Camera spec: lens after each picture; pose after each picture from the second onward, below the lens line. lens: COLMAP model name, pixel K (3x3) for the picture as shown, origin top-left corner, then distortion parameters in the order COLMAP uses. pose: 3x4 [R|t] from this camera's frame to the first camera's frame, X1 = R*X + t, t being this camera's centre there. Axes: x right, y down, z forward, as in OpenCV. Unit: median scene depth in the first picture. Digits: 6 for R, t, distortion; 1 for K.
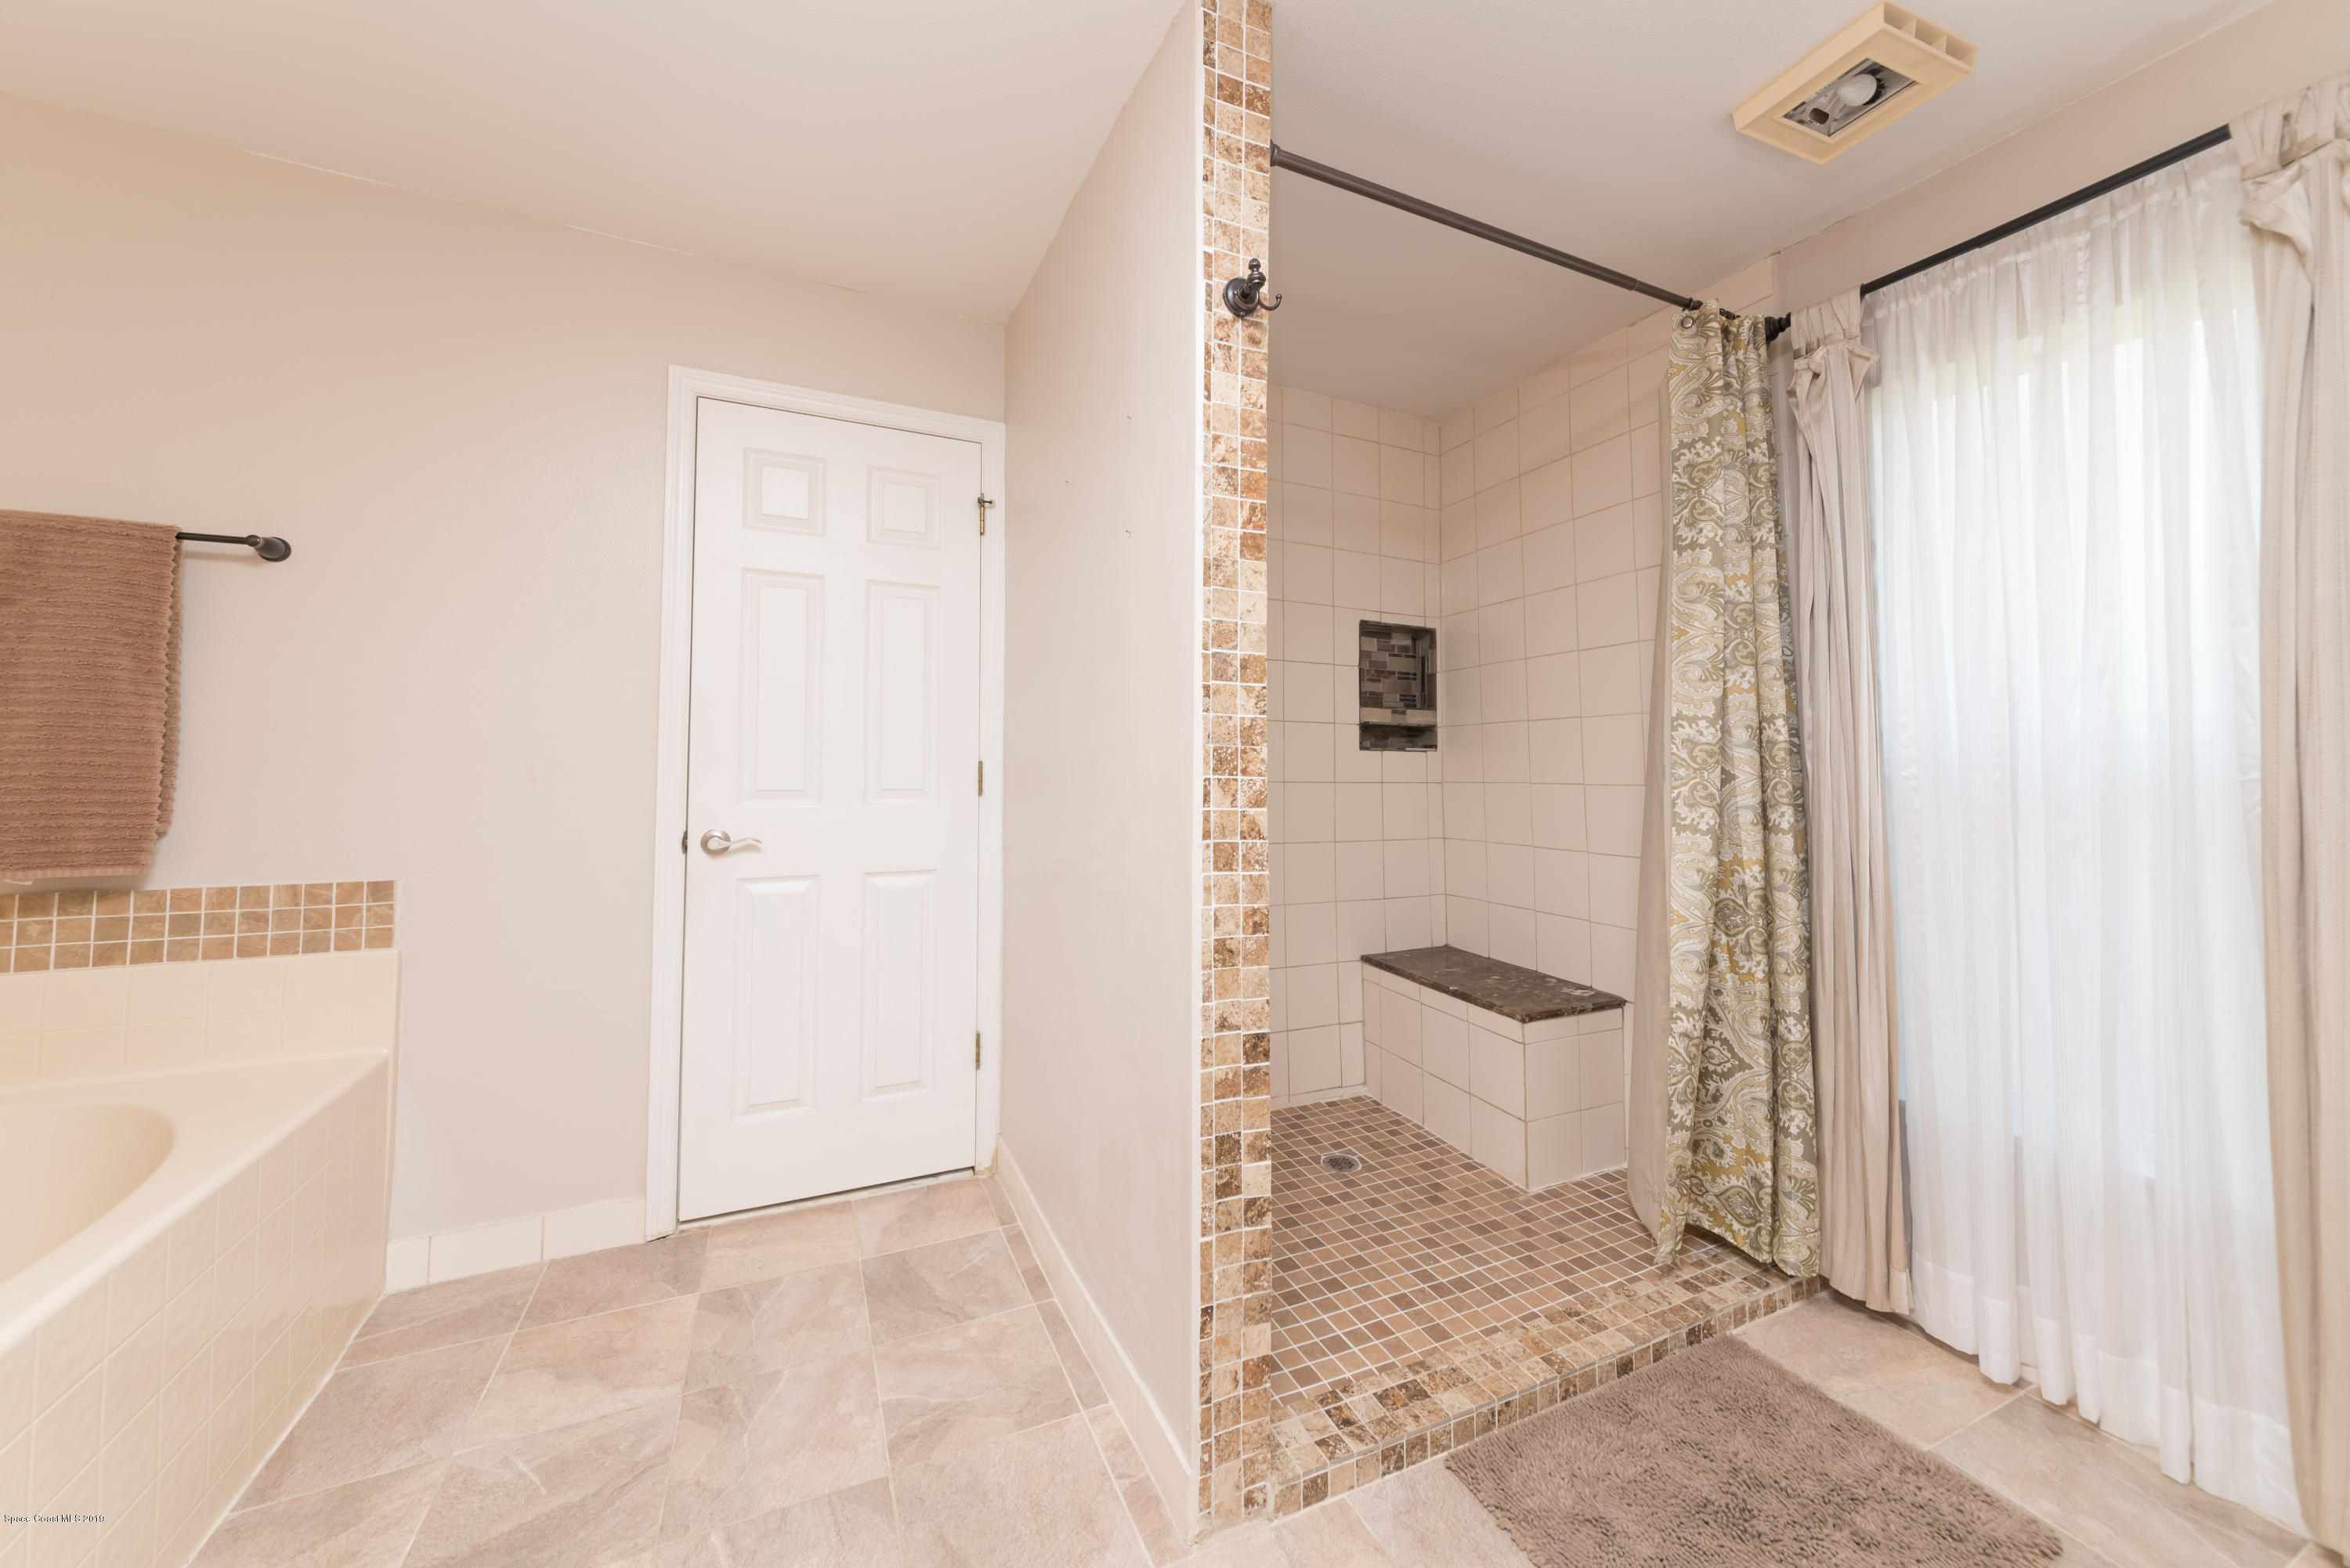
lens RADIAL K [[847.7, 0, 1177.3], [0, 847.7, 716.2], [0, 0, 1]] dist [-0.000894, 0.000137]
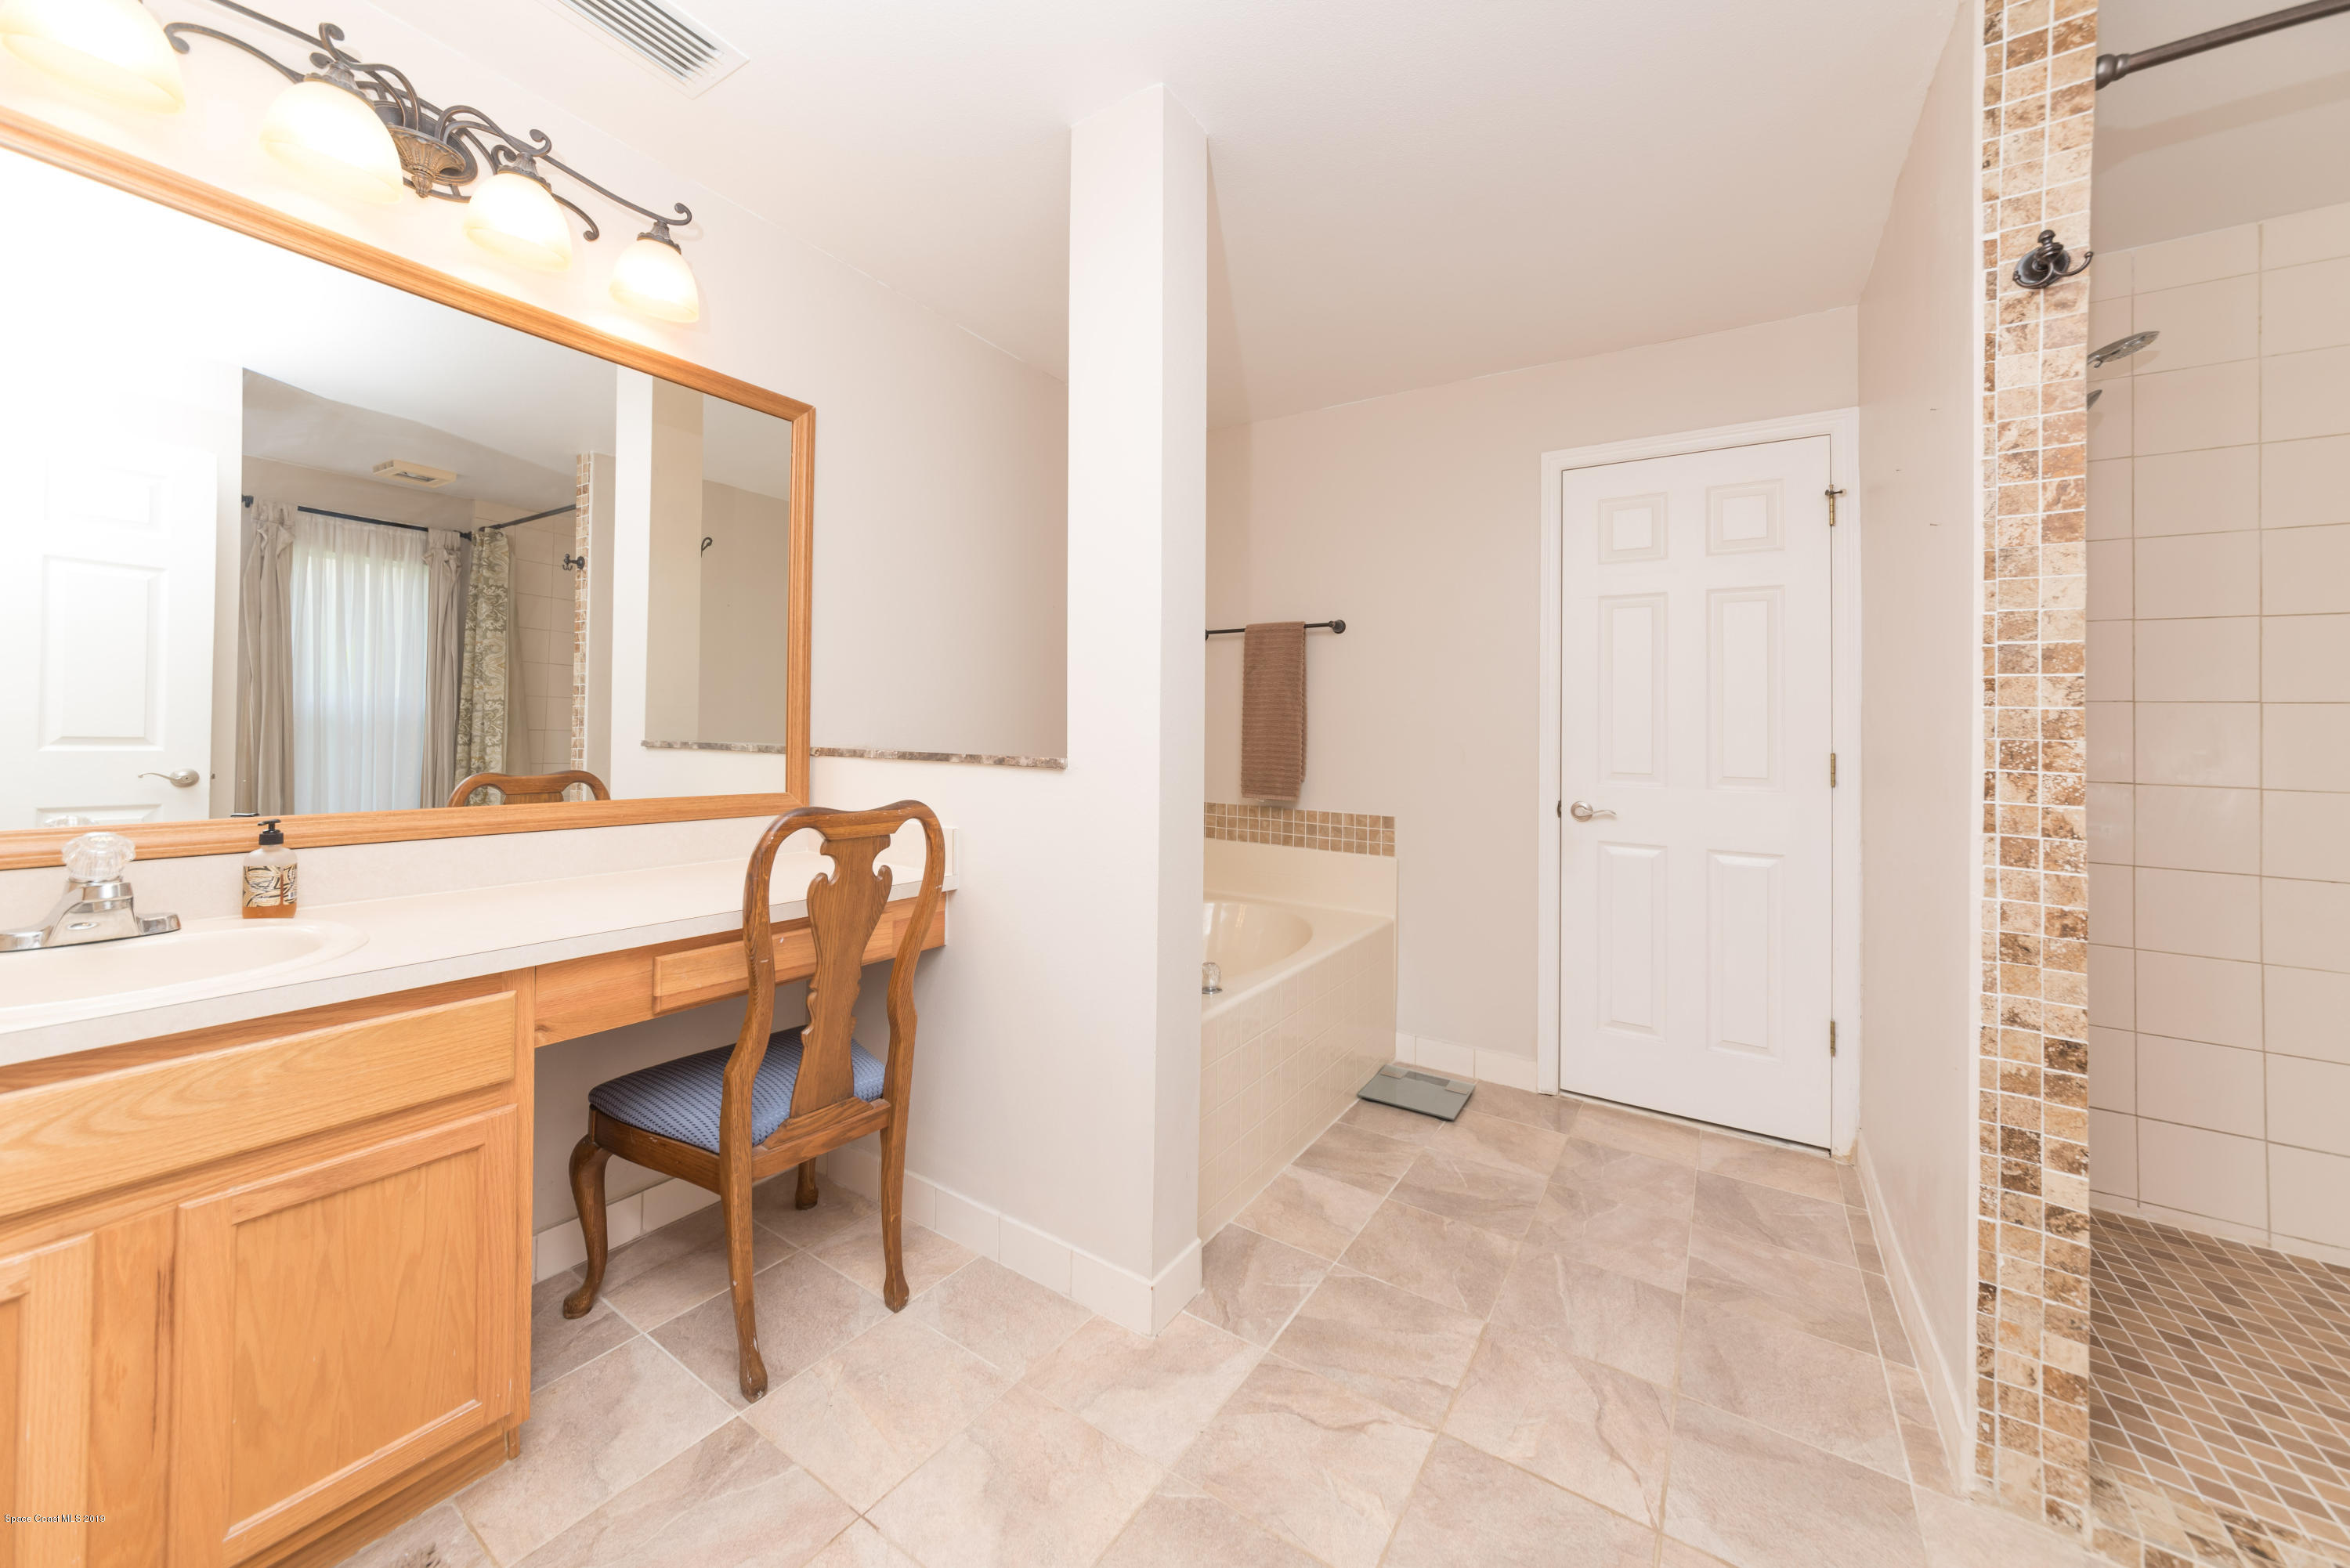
lens RADIAL K [[821.2, 0, 1165.9], [0, 821.2, 723.0], [0, 0, 1]] dist [-0.005815, -0.000424]
pose [[0.515289, -0.009679, -0.856962, 0.297673], [0.025625, 0.999663, 0.004118, -0.011184], [0.856633, -0.024082, 0.515364, -0.276371]]
